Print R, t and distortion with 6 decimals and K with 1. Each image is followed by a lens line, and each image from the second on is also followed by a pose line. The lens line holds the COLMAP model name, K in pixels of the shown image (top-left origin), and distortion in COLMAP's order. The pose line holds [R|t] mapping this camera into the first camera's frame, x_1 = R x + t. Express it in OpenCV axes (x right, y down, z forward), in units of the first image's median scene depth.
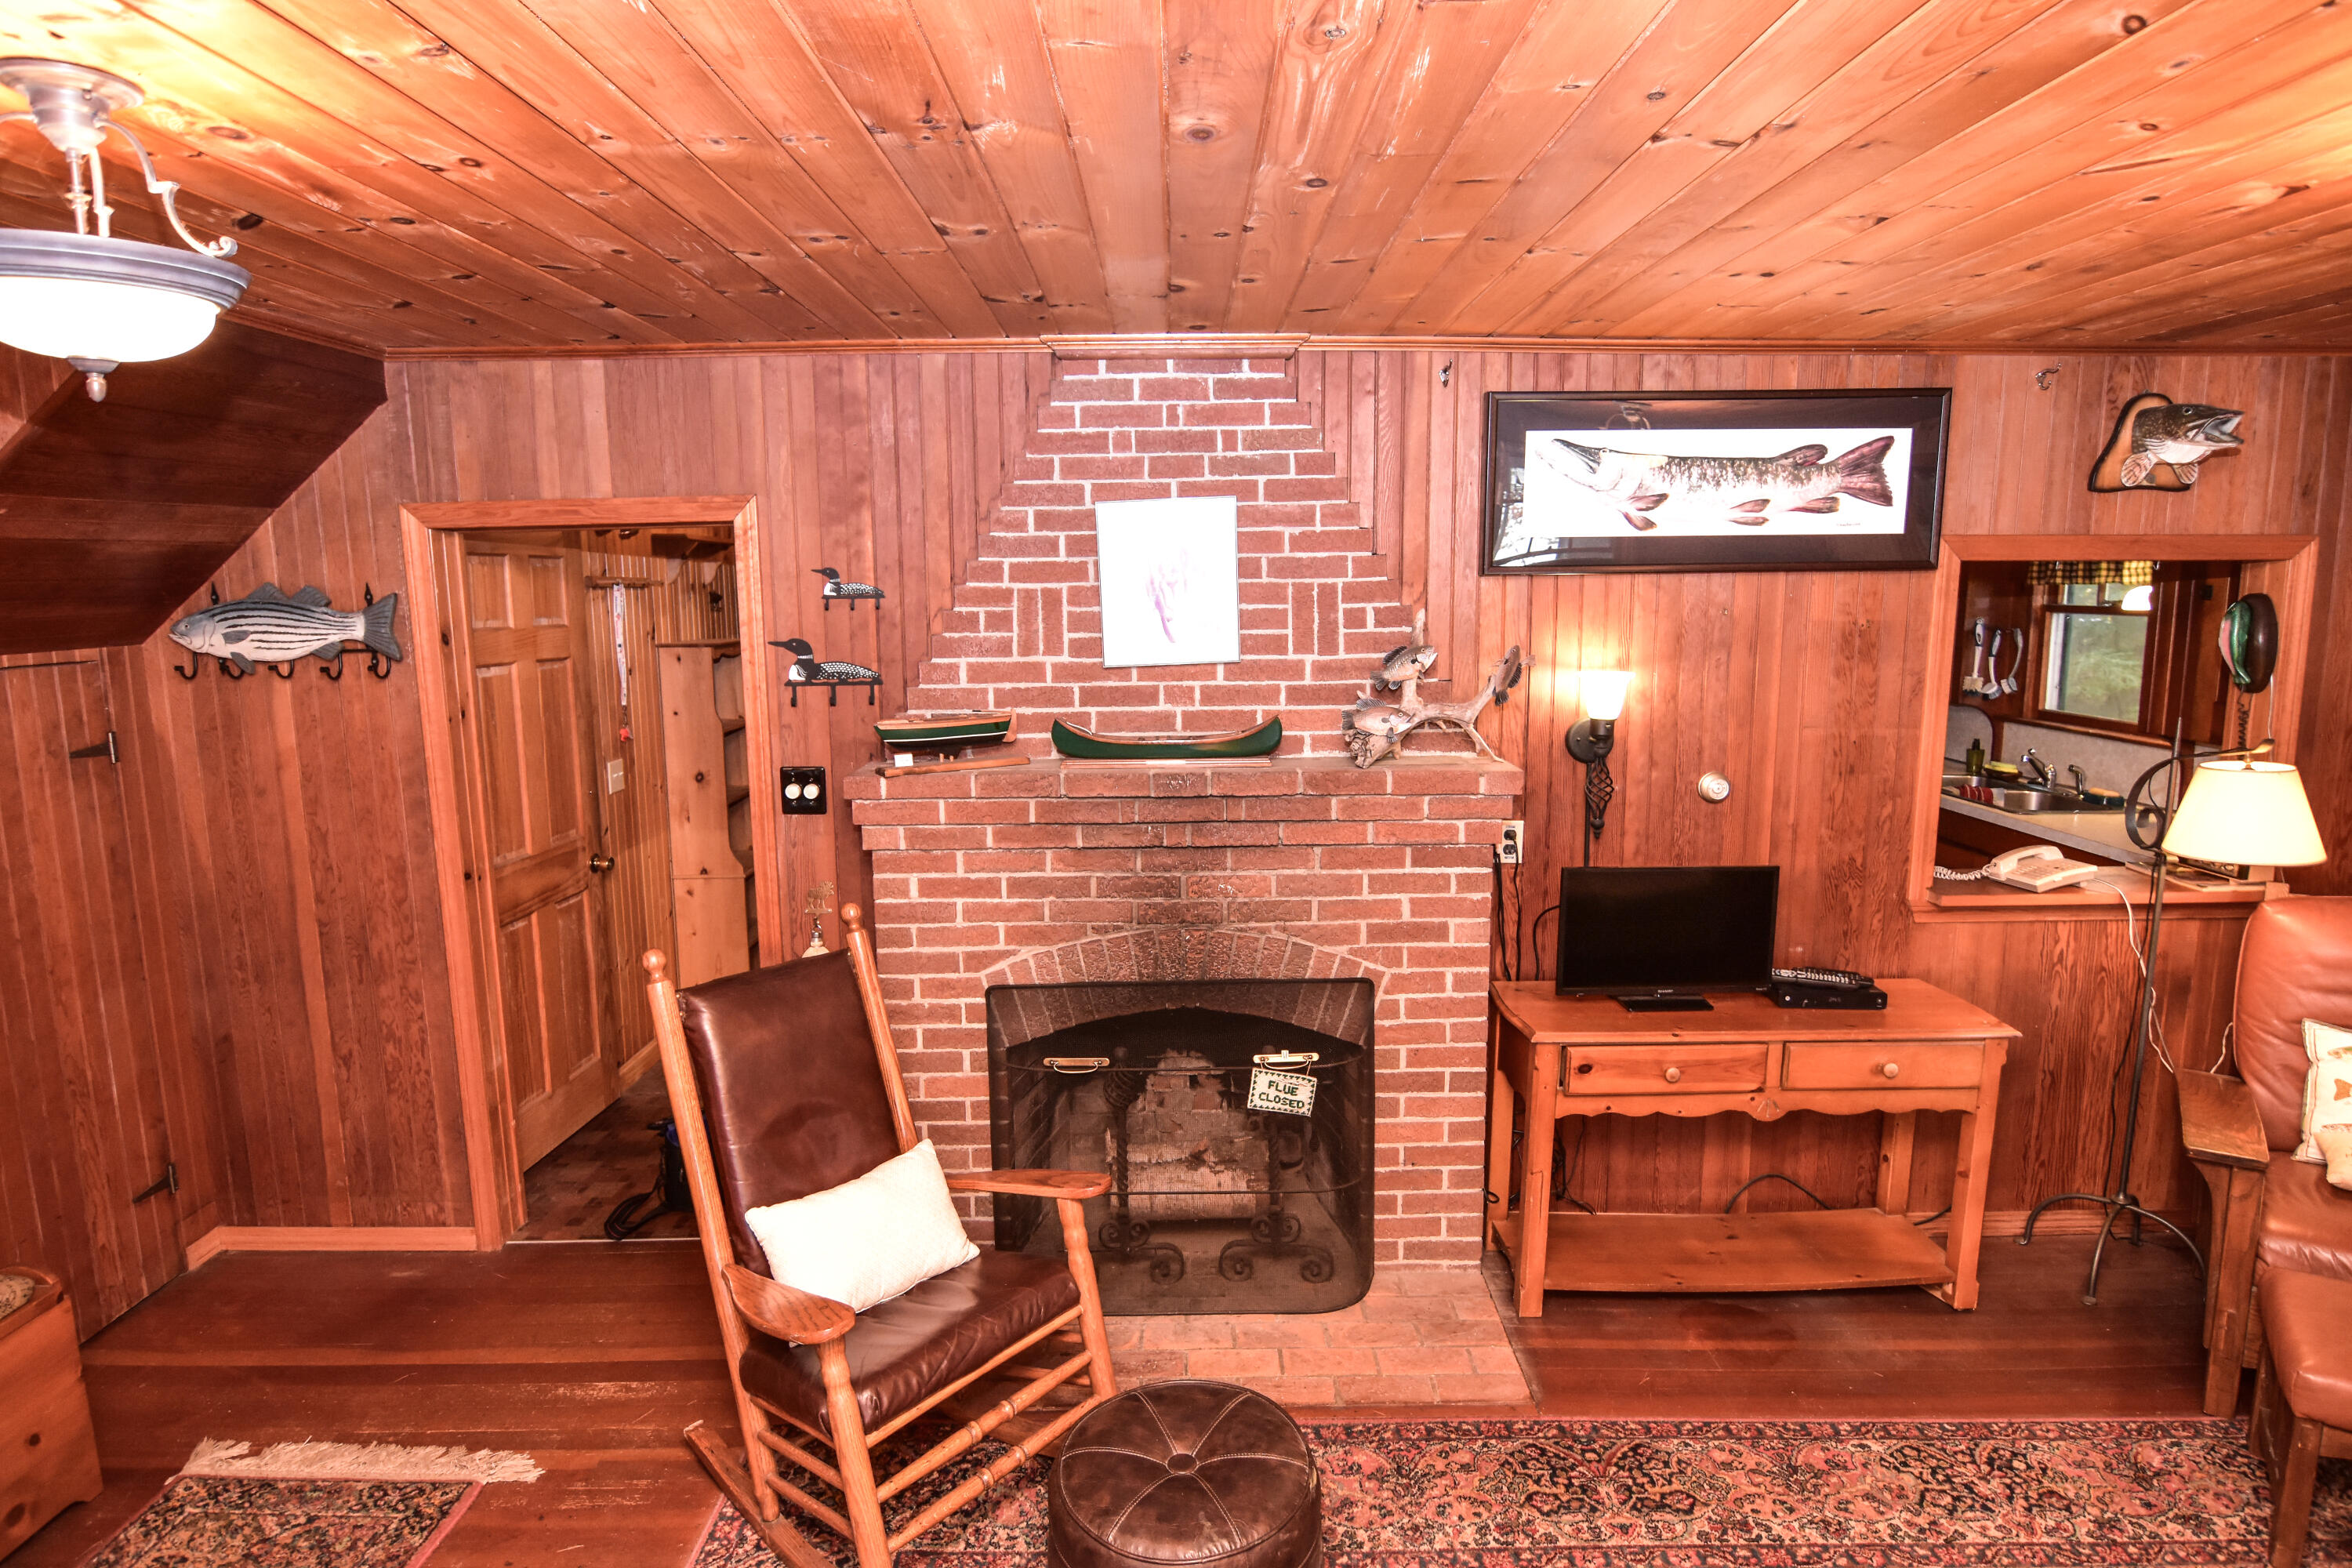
lens RADIAL K [[1280.4, 0, 1177.9], [0, 1280.4, 772.2], [0, 0, 1]] dist [-0.008306, -0.009661]
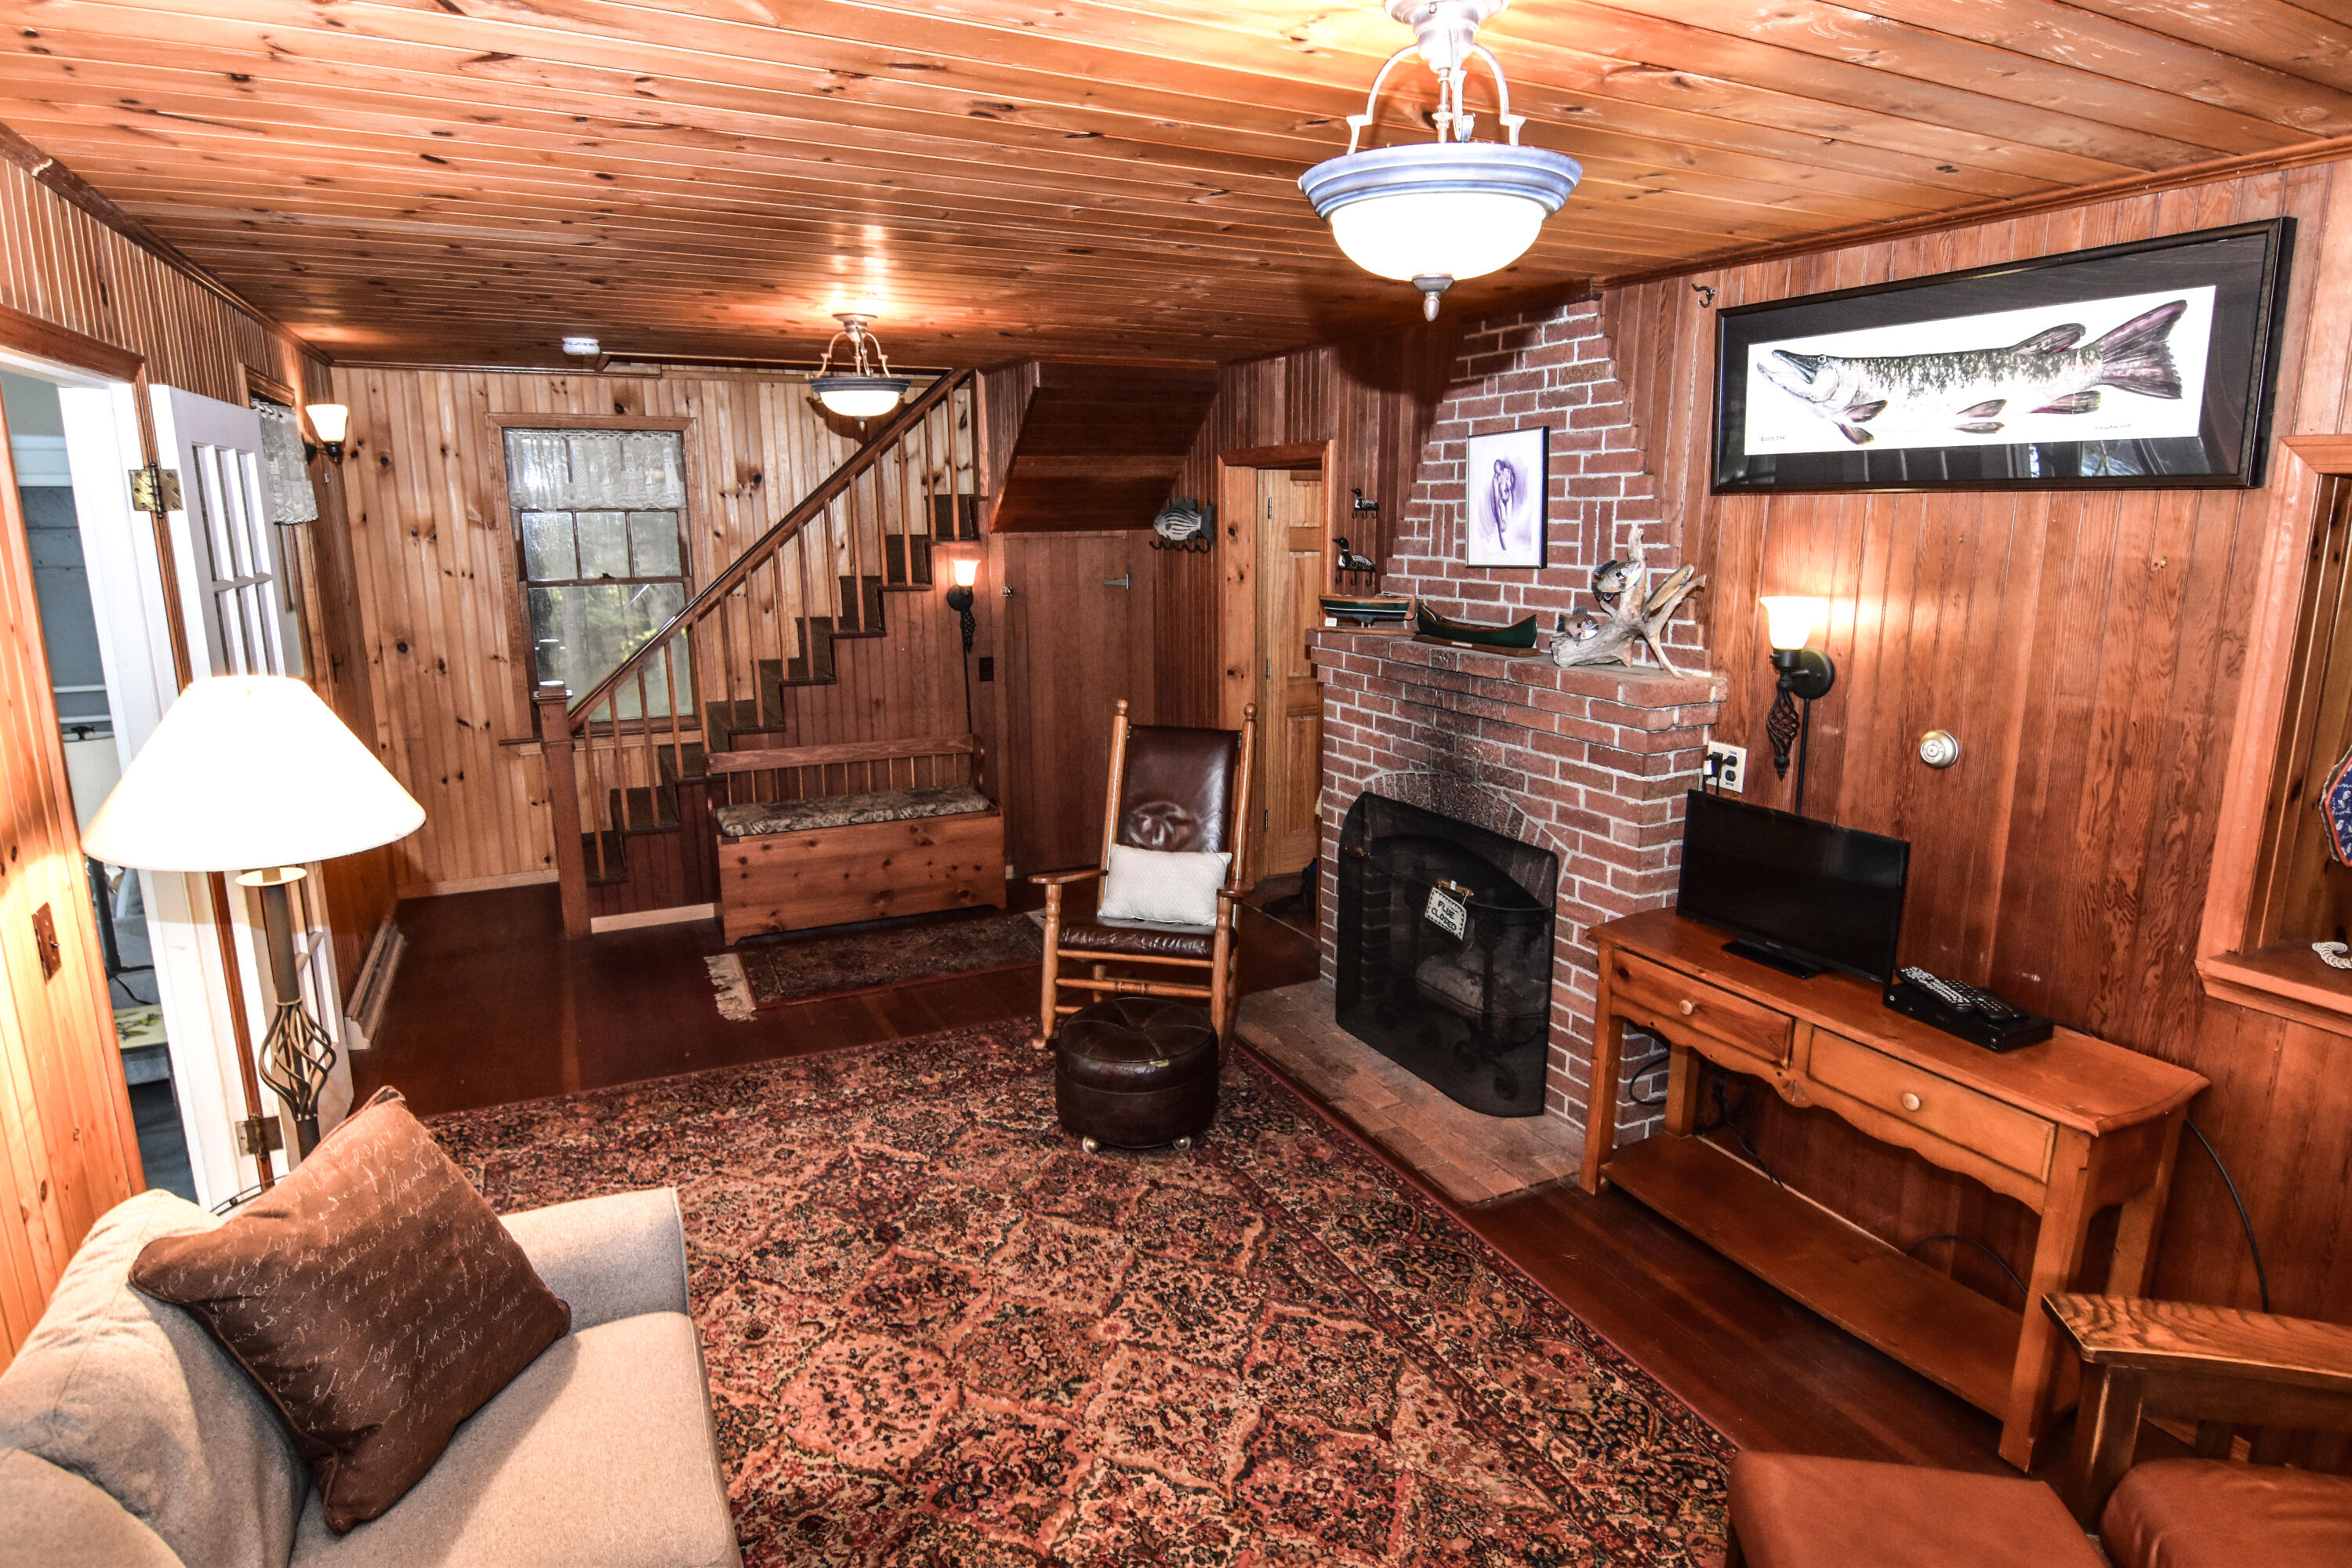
lens RADIAL K [[1280.4, 0, 1175.9], [0, 1280.4, 781.7], [0, 0, 1]] dist [-0.008306, -0.009661]
pose [[0.433868, 0.197537, -0.879055, 0.988029], [-0.134074, 0.978961, 0.153814, -0.030765], [0.890945, 0.051124, 0.451225, 0.183614]]
